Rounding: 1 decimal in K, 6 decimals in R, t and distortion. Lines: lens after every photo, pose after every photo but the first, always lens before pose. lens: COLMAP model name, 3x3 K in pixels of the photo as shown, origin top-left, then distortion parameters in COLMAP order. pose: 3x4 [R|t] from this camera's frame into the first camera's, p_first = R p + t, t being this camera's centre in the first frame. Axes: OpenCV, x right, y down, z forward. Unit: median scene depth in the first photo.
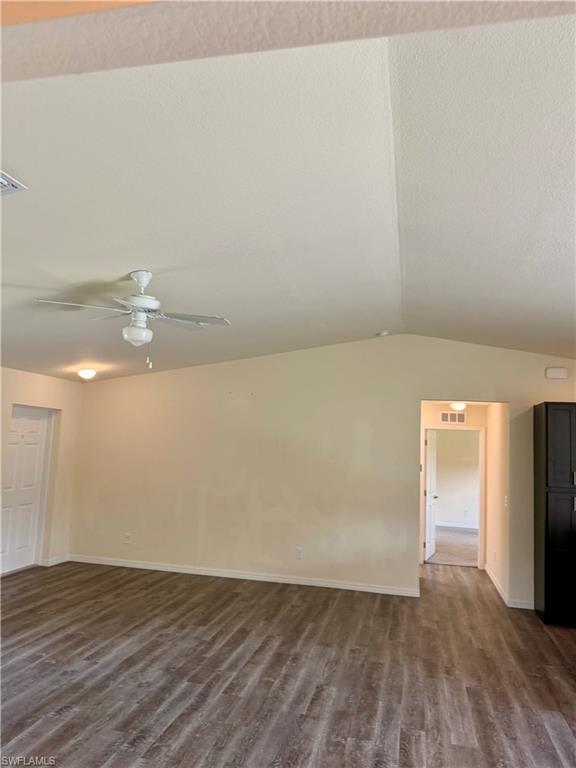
lens RADIAL K [[548.3, 0, 288.0], [0, 548.3, 384.0], [0, 0, 1]] dist [0.004106, -0.006000]
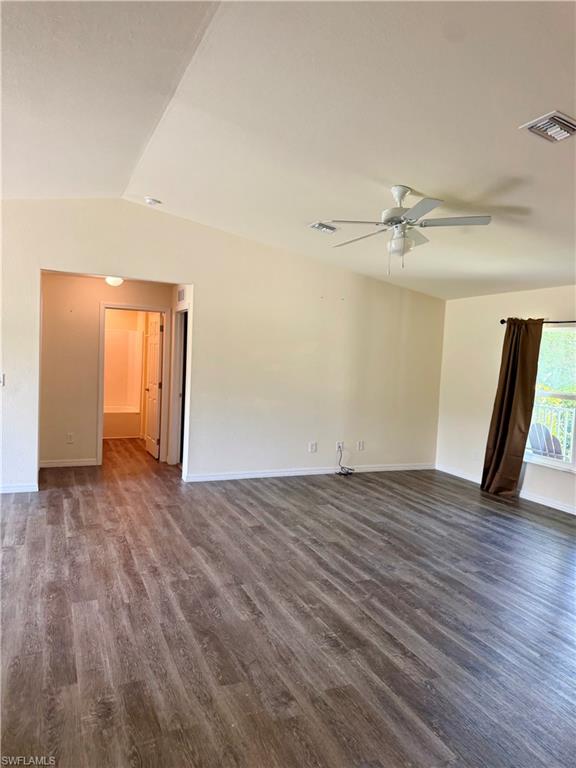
lens RADIAL K [[548.3, 0, 288.0], [0, 548.3, 384.0], [0, 0, 1]] dist [0.004106, -0.006000]
pose [[-0.801144, -0.050590, -0.596330, 0.562414], [-0.020369, 0.998148, -0.057314, 0.262708], [0.598125, -0.033771, -0.800691, 1.786612]]
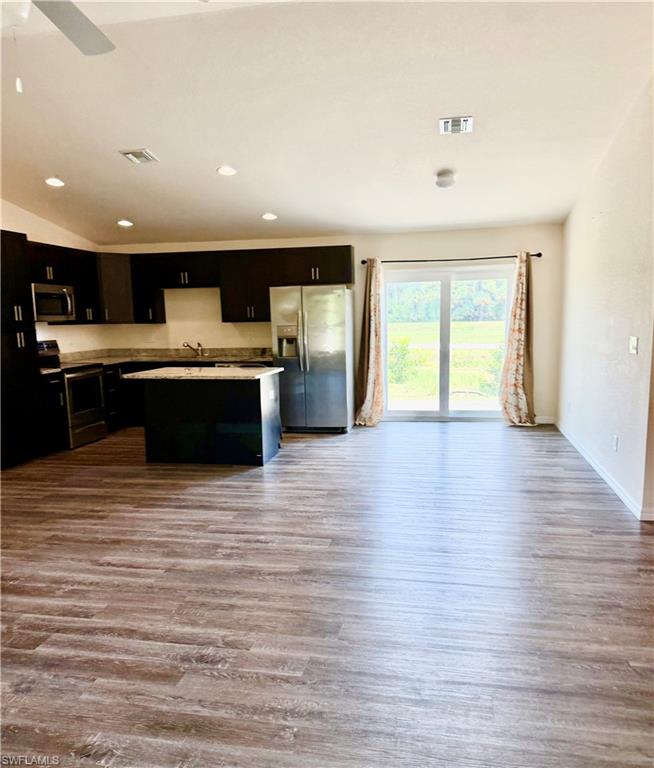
lens RADIAL K [[618.1, 0, 323.4], [0, 618.1, 409.9], [0, 0, 1]] dist [0.093161, -0.186444]
pose [[-0.018601, -0.203092, 0.978983, -0.864555], [-0.080913, 0.976247, 0.200987, 0.113341], [-0.996548, -0.075474, -0.034592, 0.749337]]
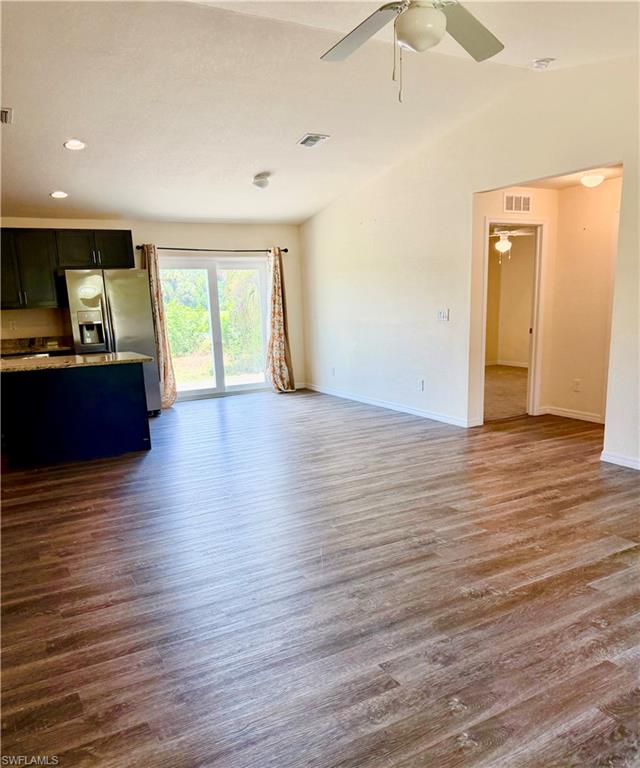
lens RADIAL K [[608.1, 0, 317.8], [0, 608.1, 426.7], [0, 0, 1]] dist [0.169085, -0.311546]
pose [[-0.673015, -0.183667, 0.716462, -0.760736], [-0.078179, 0.980916, 0.178023, 0.210447], [-0.735486, 0.063800, -0.674530, 1.584777]]
